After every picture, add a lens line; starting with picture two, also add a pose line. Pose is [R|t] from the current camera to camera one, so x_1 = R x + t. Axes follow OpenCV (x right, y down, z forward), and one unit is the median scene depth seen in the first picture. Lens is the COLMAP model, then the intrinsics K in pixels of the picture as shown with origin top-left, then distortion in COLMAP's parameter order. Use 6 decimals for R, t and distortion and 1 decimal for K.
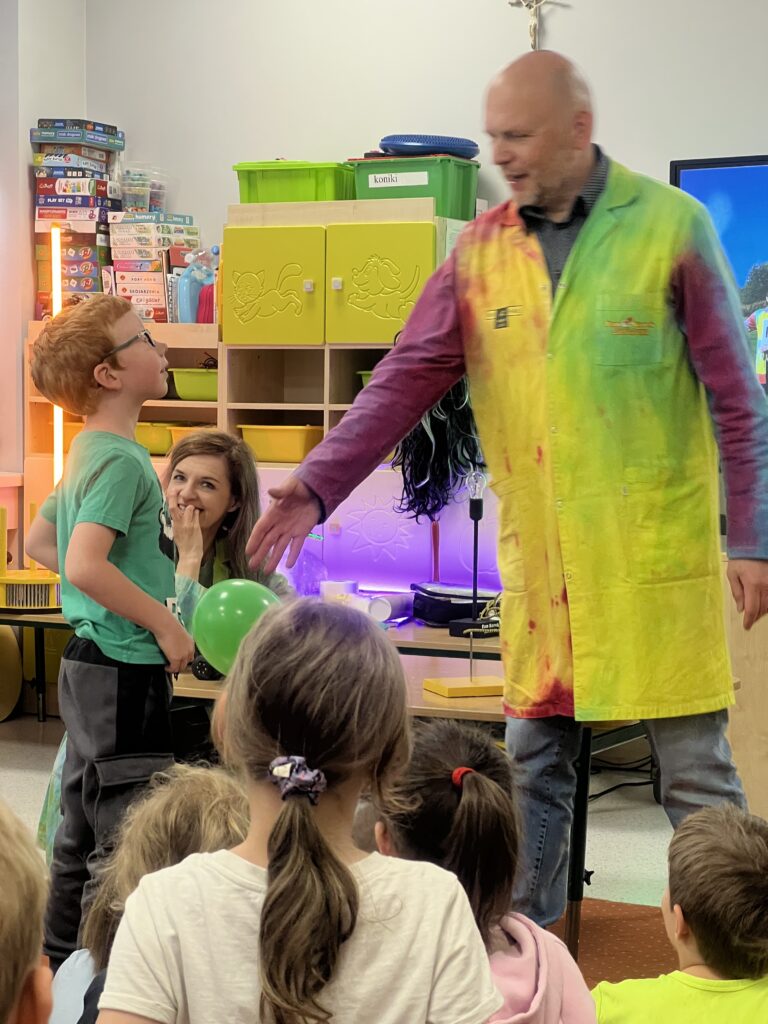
lens RADIAL K [[2285.2, 0, 403.1], [0, 2285.2, 510.9], [0, 0, 1]] dist [0.247658, 0.000000]
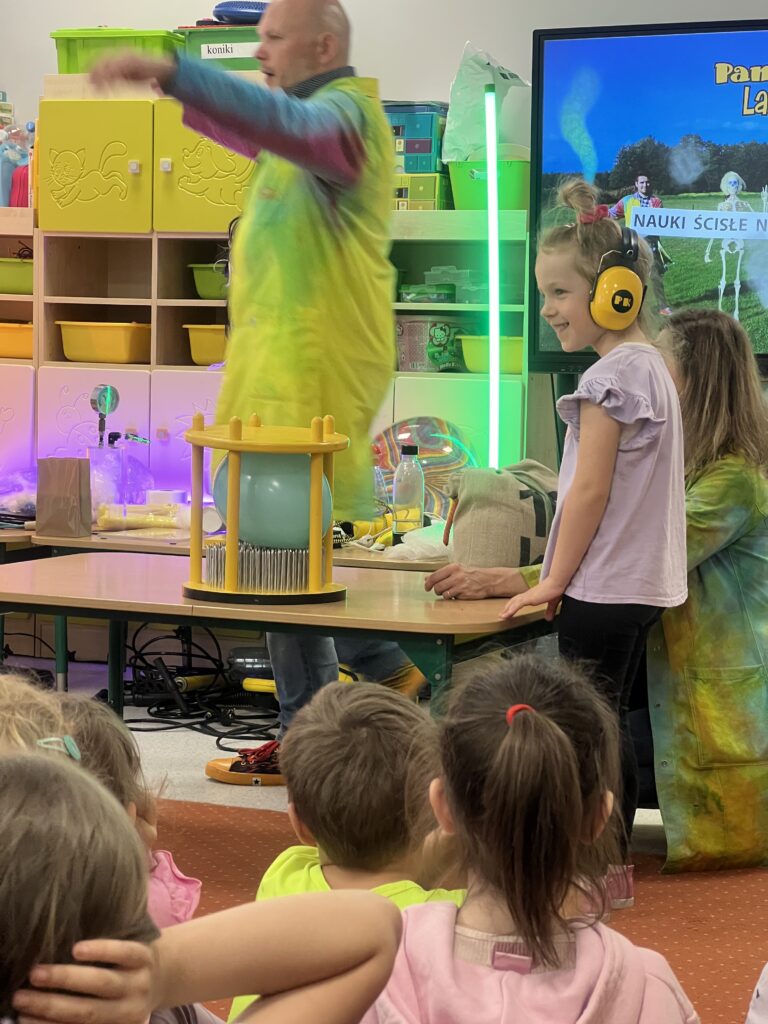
lens RADIAL K [[2285.2, 0, 391.9], [0, 2285.2, 508.8], [0, 0, 1]] dist [0.247658, 0.000000]
pose [[0.997516, 0.007777, 0.070007, -0.002236], [-0.009575, 0.999632, 0.025373, 0.013138], [-0.069784, -0.025980, 0.997224, 0.075826]]
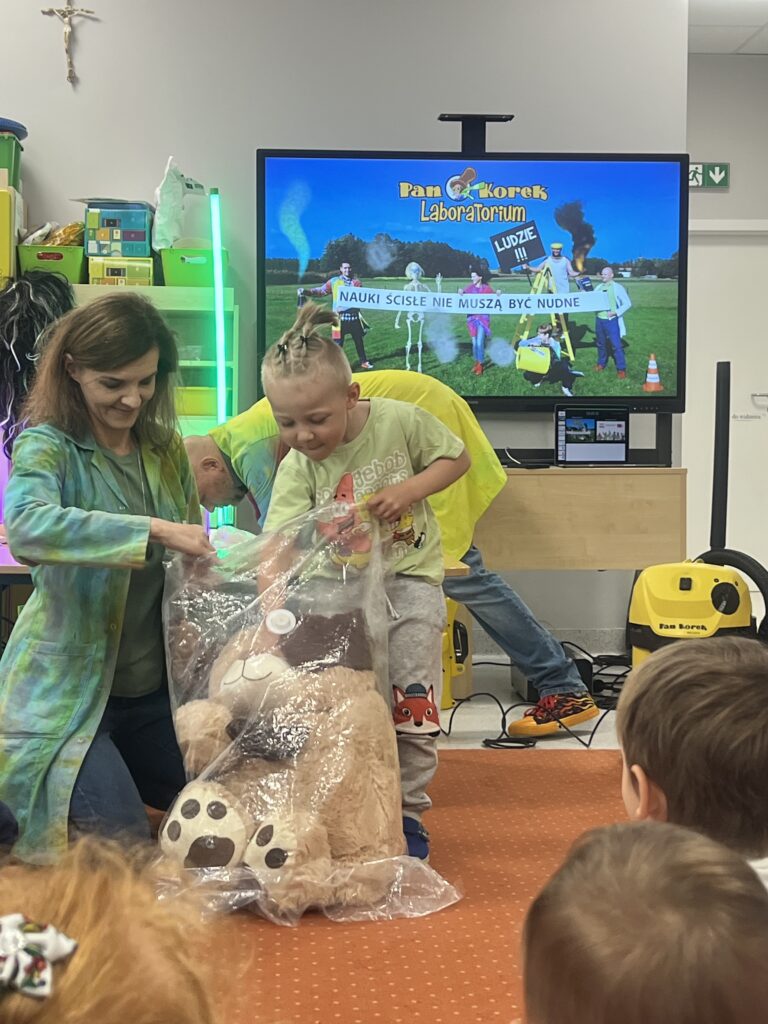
lens RADIAL K [[1707.1, 0, 382.6], [0, 1707.1, 503.7], [0, 0, 1]] dist [0.098448, 0.000000]
pose [[0.853198, -0.019507, 0.521221, -0.257389], [0.024513, 0.999696, -0.002711, 0.030422], [-0.521010, 0.015090, 0.853417, 0.189252]]
